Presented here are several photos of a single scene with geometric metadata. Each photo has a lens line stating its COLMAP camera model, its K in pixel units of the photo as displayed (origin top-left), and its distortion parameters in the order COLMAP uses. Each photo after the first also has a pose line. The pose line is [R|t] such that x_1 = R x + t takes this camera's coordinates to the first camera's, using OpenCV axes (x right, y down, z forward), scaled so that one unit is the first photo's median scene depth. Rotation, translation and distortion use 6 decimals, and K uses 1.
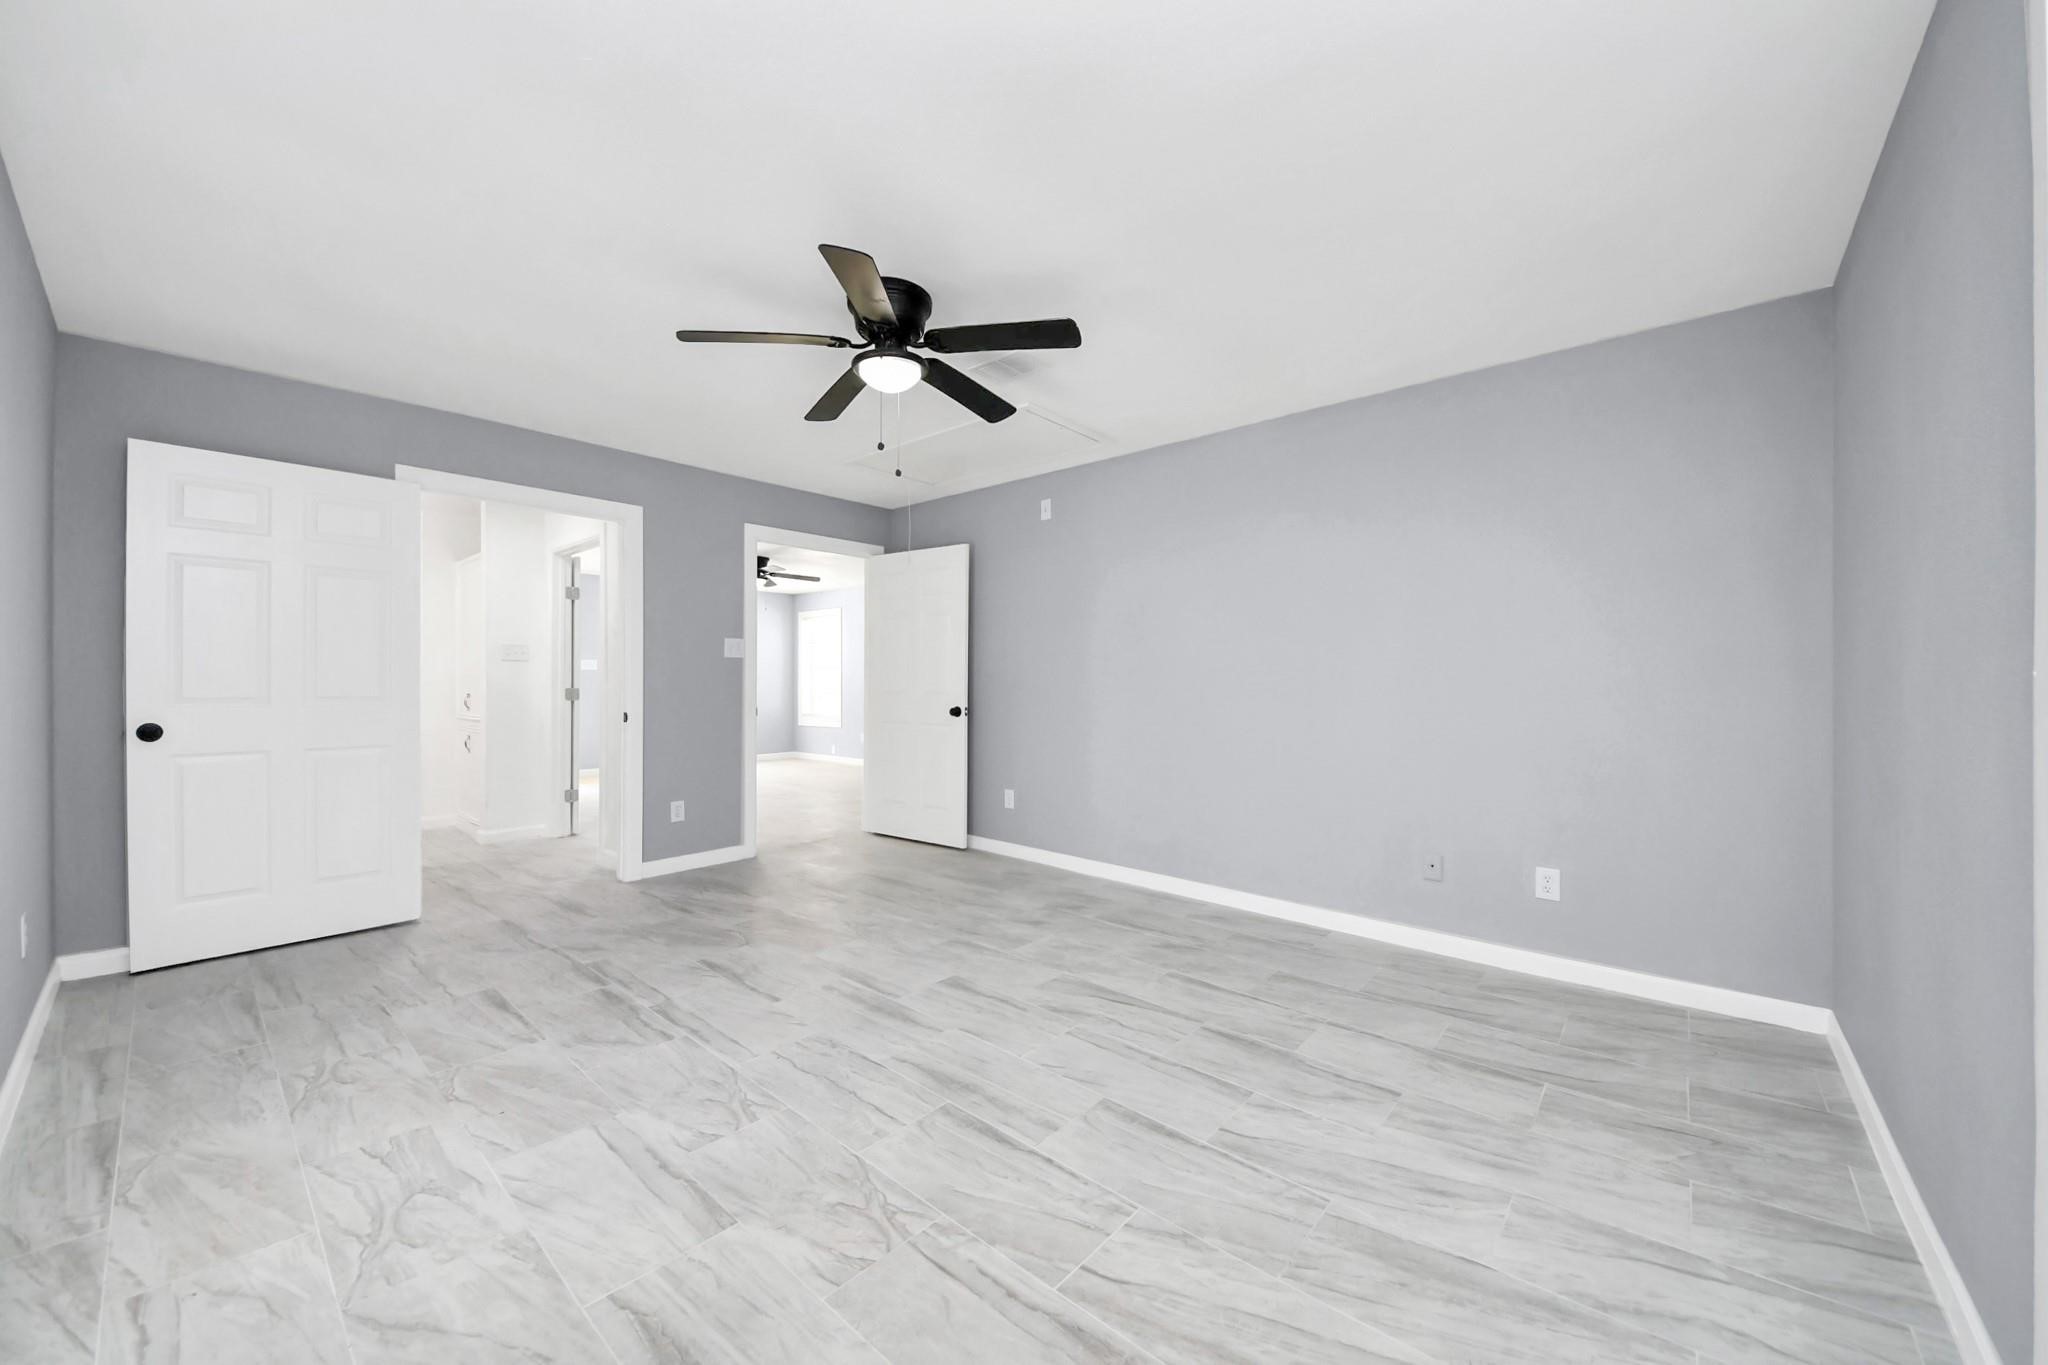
lens RADIAL K [[744.2, 0, 1007.0], [0, 744.2, 665.5], [0, 0, 1]] dist [0.019227, -0.007540]
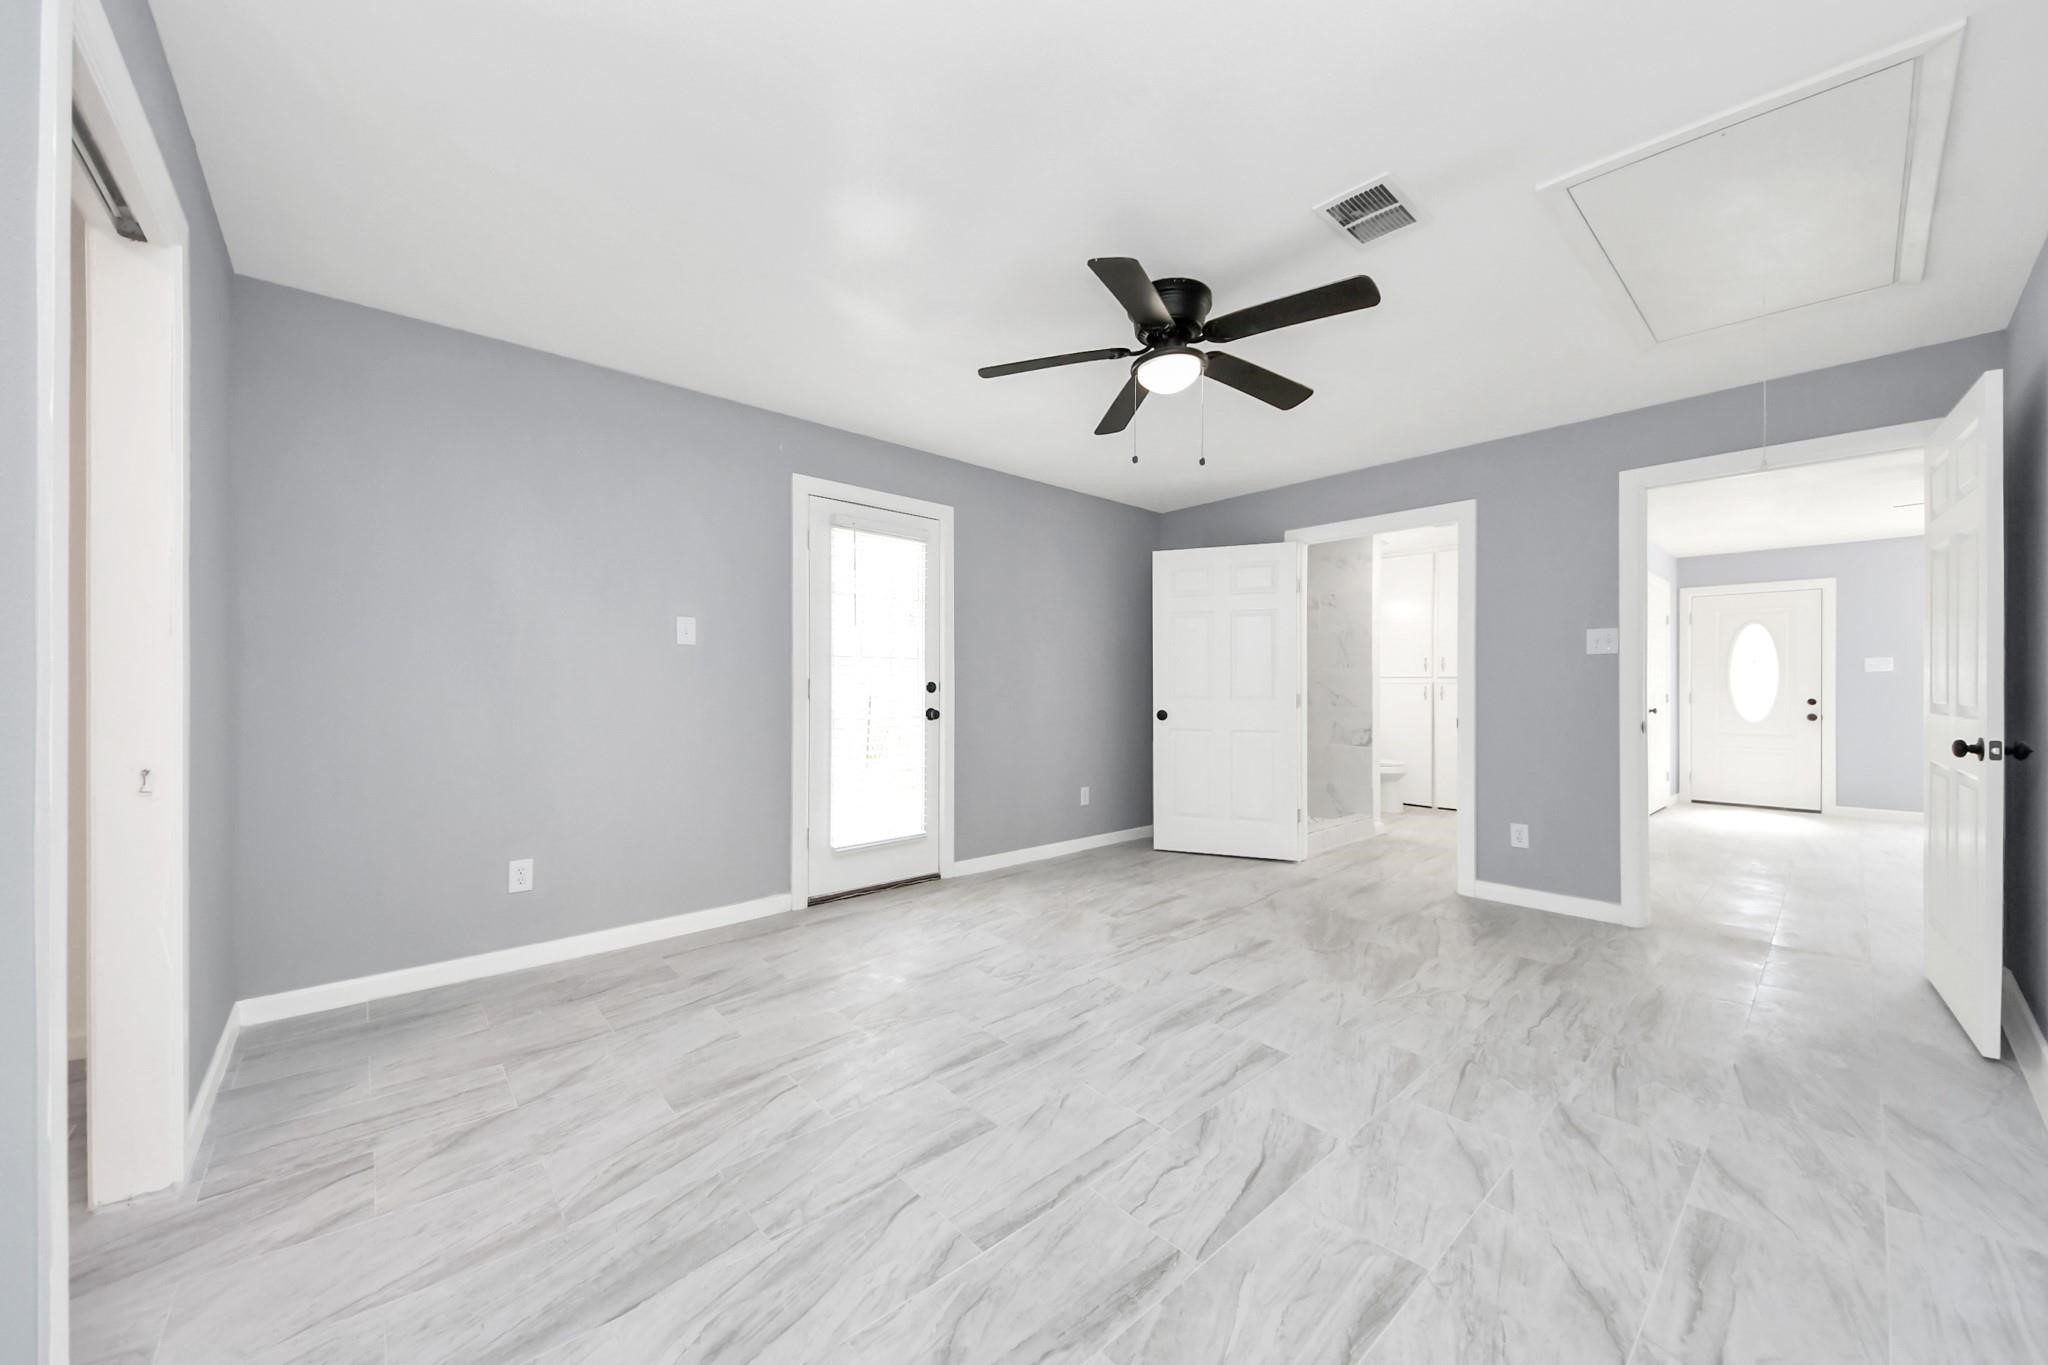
lens RADIAL K [[744.2, 0, 1020.1], [0, 744.2, 668.0], [0, 0, 1]] dist [0.019227, -0.007540]
pose [[-0.115198, -0.028702, -0.992928, 0.952262], [0.018917, 0.999338, -0.031082, 0.033829], [0.993162, -0.022364, -0.114578, 1.021092]]
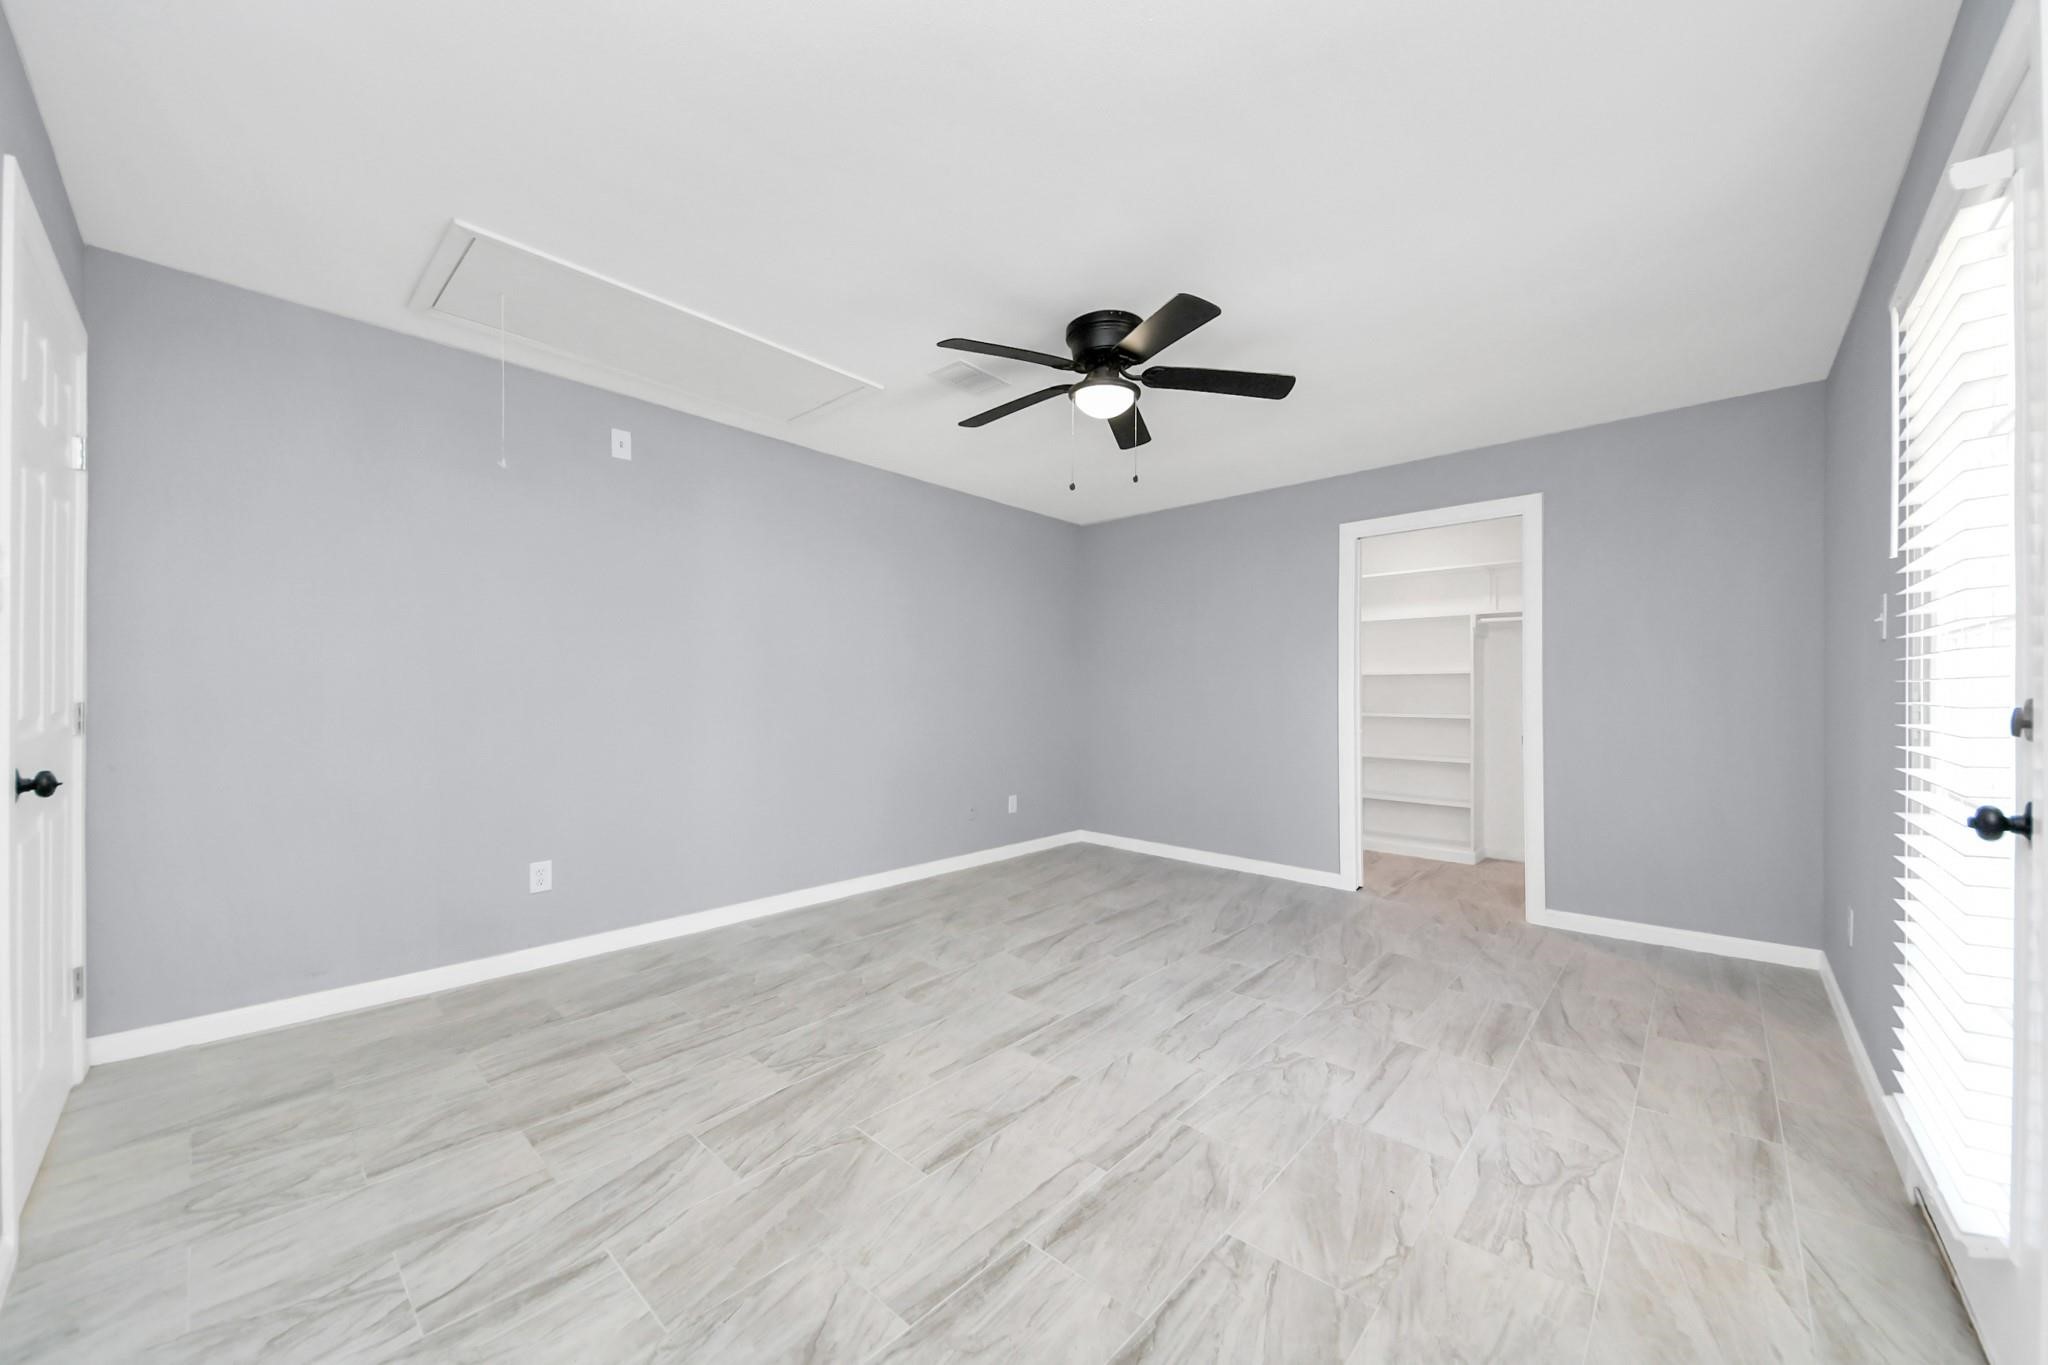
lens RADIAL K [[744.2, 0, 1021.5], [0, 744.2, 685.5], [0, 0, 1]] dist [0.019227, -0.007540]
pose [[0.012514, 0.004621, 0.999911, -1.322868], [-0.023992, 0.999703, -0.004320, 0.016932], [-0.999634, -0.023936, 0.012621, 1.221748]]
